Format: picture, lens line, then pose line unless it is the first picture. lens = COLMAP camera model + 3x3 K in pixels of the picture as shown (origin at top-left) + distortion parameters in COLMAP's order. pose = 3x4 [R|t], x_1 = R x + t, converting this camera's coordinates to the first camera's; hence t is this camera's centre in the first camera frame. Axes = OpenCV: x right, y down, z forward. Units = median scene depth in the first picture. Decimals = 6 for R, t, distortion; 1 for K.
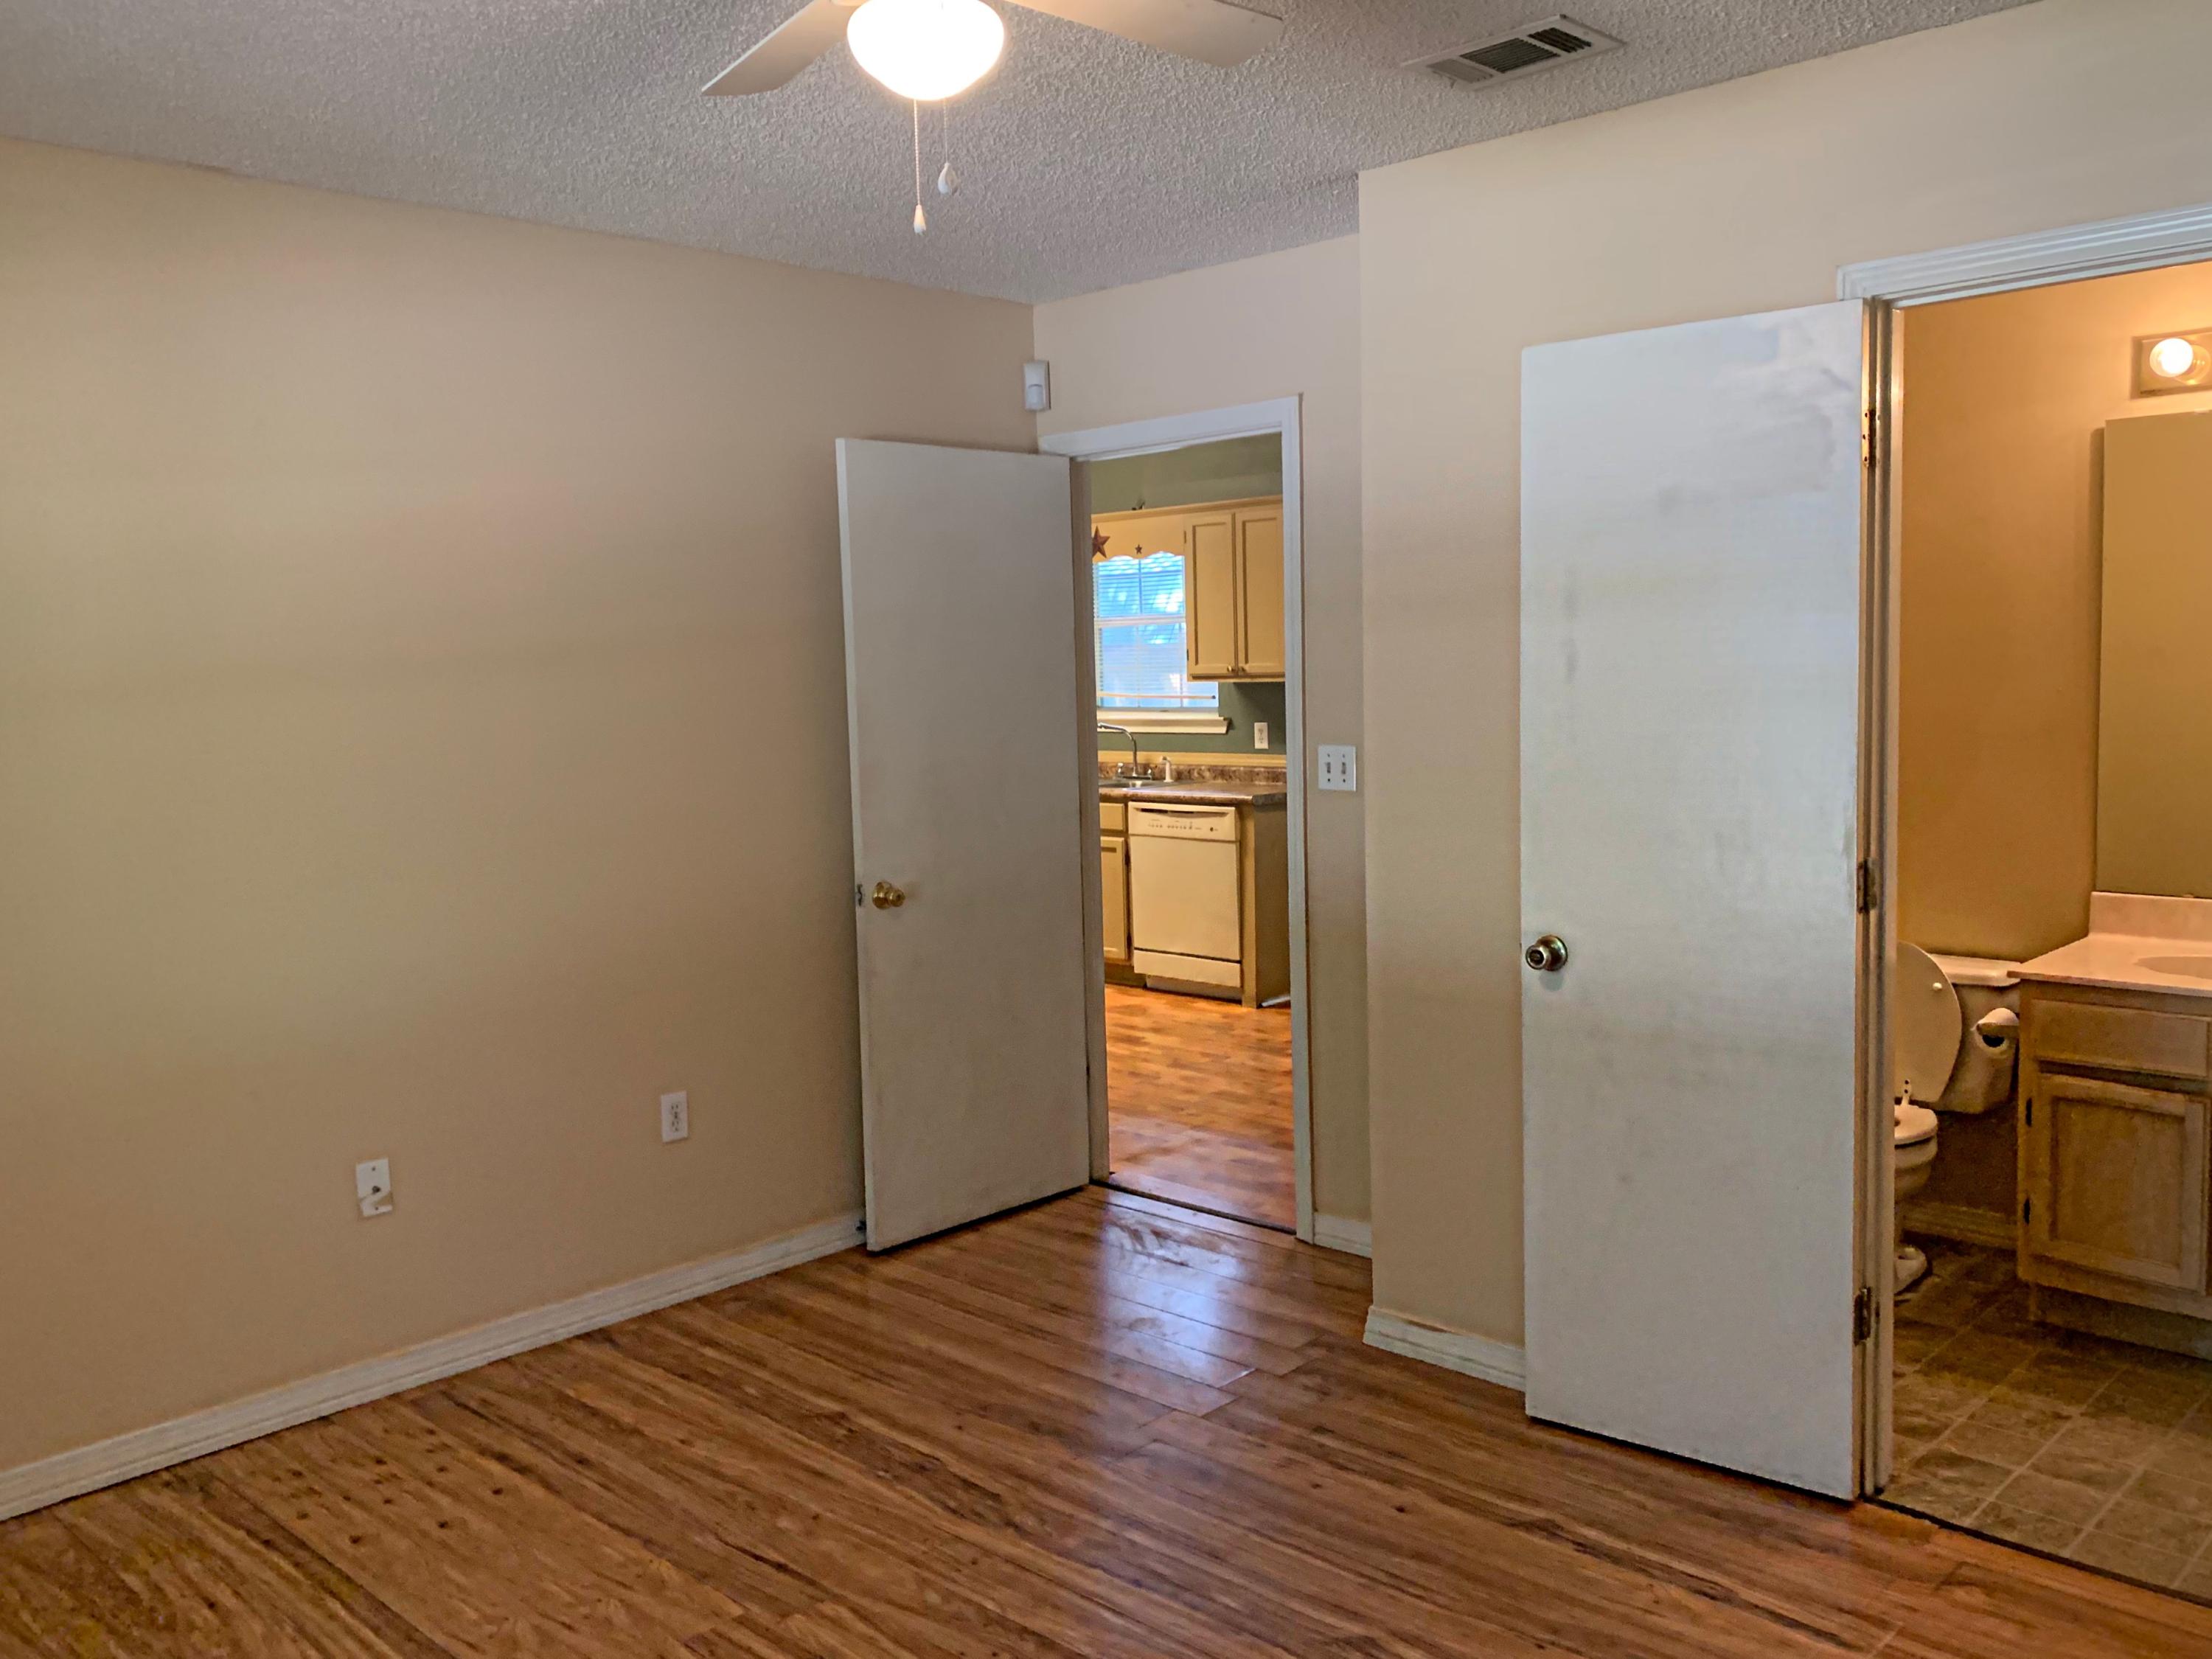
lens RADIAL K [[1712.5, 0, 1106.0], [0, 1712.5, 829.5], [0, 0, 1]] dist [0.024274, -0.006316]
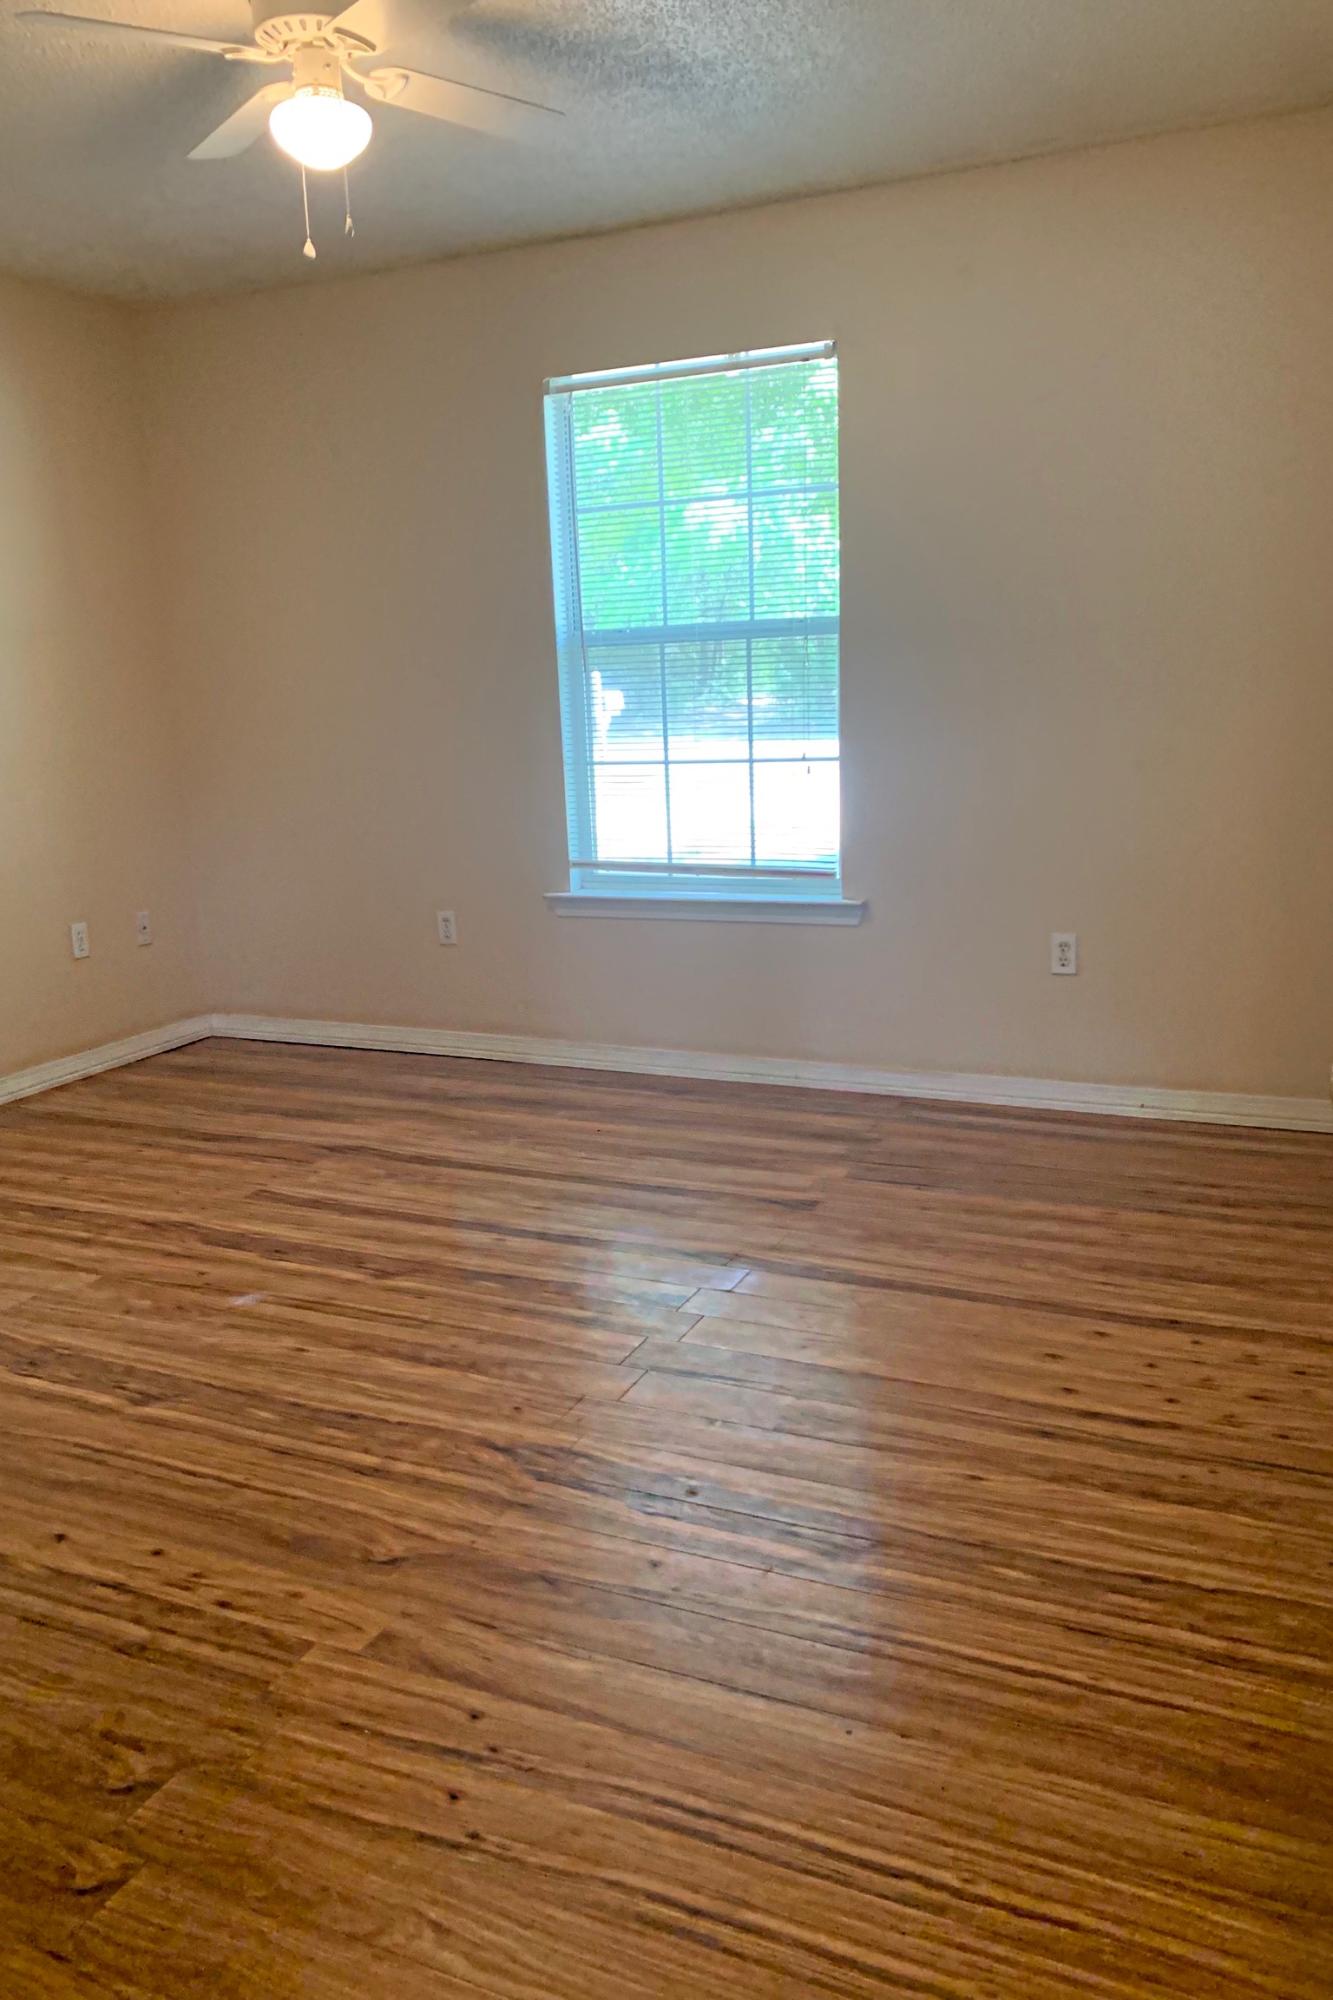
lens RADIAL K [[1461.3, 0, 666.5], [0, 1461.3, 1000.0], [0, 0, 1]] dist [-0.001160, 0.000607]
pose [[-0.936671, 0.135304, -0.323018, 0.085466], [0.028301, 0.948580, 0.315271, -0.079923], [0.349066, 0.286163, -0.892336, 1.646715]]
